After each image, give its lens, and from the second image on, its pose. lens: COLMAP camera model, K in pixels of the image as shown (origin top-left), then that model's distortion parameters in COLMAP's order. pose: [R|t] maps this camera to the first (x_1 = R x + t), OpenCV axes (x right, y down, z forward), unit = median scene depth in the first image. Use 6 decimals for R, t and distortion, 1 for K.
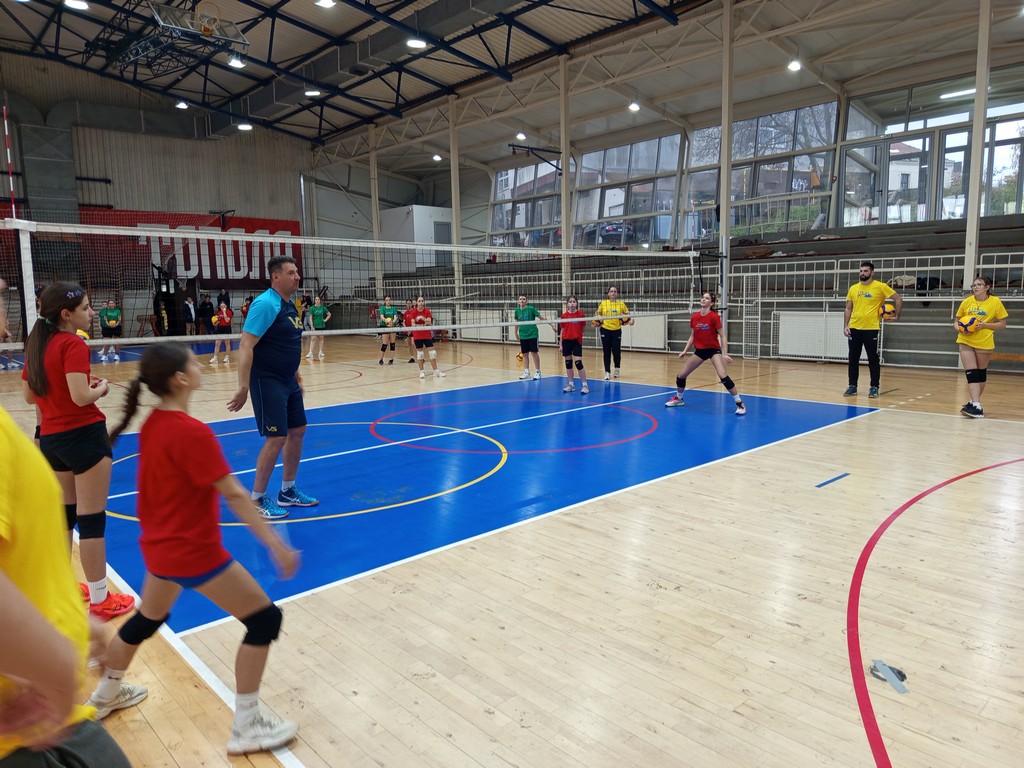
lens RADIAL K [[704.2, 0, 504.2], [0, 704.2, 392.5], [0, 0, 1]] dist [0.008279, -0.006147]
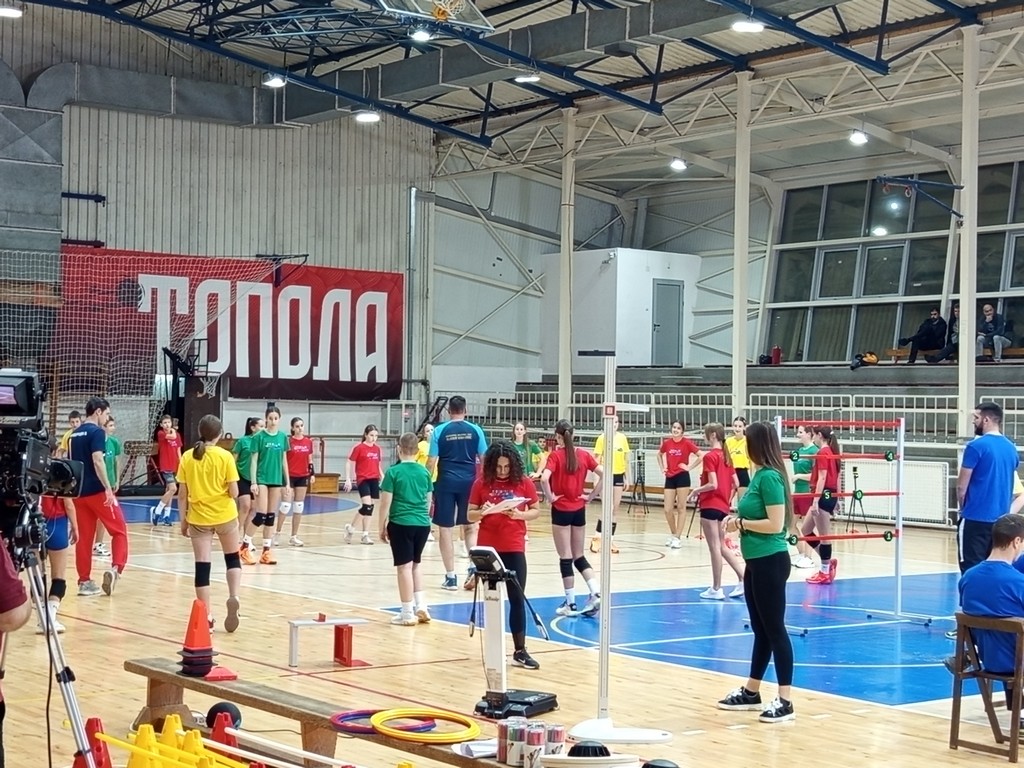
lens RADIAL K [[1749.6, 0, 517.0], [0, 1749.6, 356.8], [0, 0, 1]] dist [0.126497, 0.000000]
pose [[0.997034, 0.033555, -0.069257, -0.136885], [-0.044785, 0.984842, -0.167570, 0.038027], [0.062584, 0.170175, 0.983424, -0.312158]]
